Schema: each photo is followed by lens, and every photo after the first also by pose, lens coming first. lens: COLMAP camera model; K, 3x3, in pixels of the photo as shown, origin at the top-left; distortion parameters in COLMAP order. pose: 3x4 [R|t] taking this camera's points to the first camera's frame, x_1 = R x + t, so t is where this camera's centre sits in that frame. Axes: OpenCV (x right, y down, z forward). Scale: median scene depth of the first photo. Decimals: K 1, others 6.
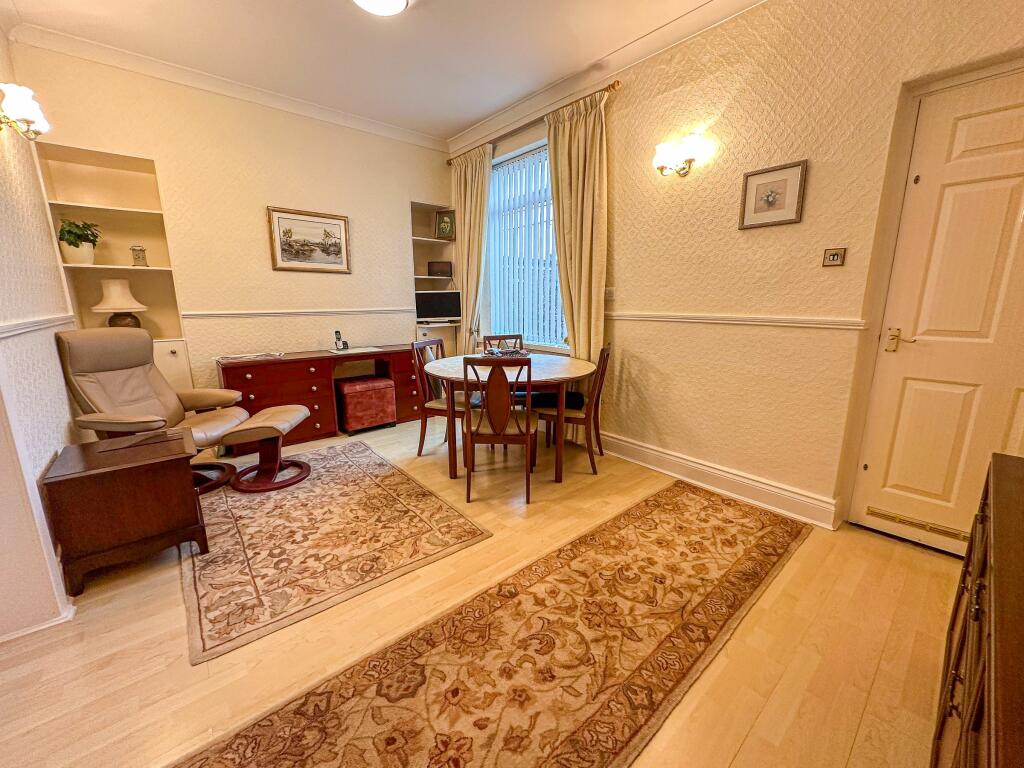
lens RADIAL K [[408.6, 0, 512.0], [0, 408.6, 384.0], [0, 0, 1]] dist [-0.008322, -0.000049]
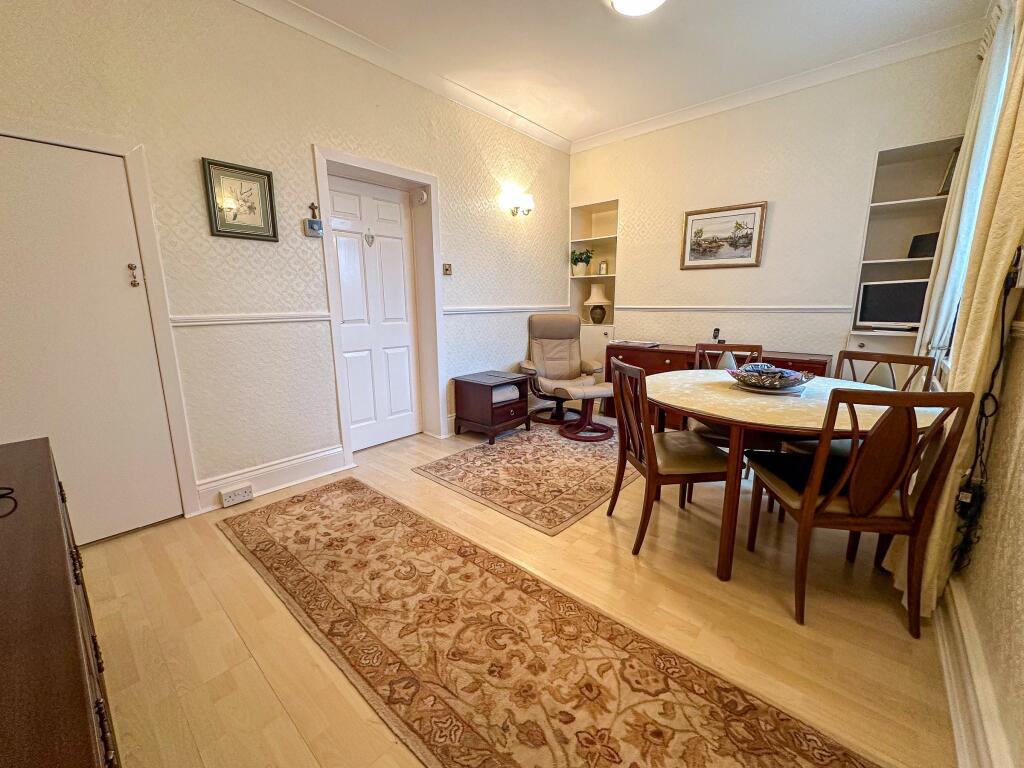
lens RADIAL K [[407.4, 0, 527.2], [0, 407.4, 402.6], [0, 0, 1]] dist [-0.005289, 0.000053]
pose [[0.155463, 0.241140, -0.957958, 0.782782], [-0.187932, 0.959257, 0.210968, -0.136166], [0.969800, 0.147233, 0.194447, 0.668062]]
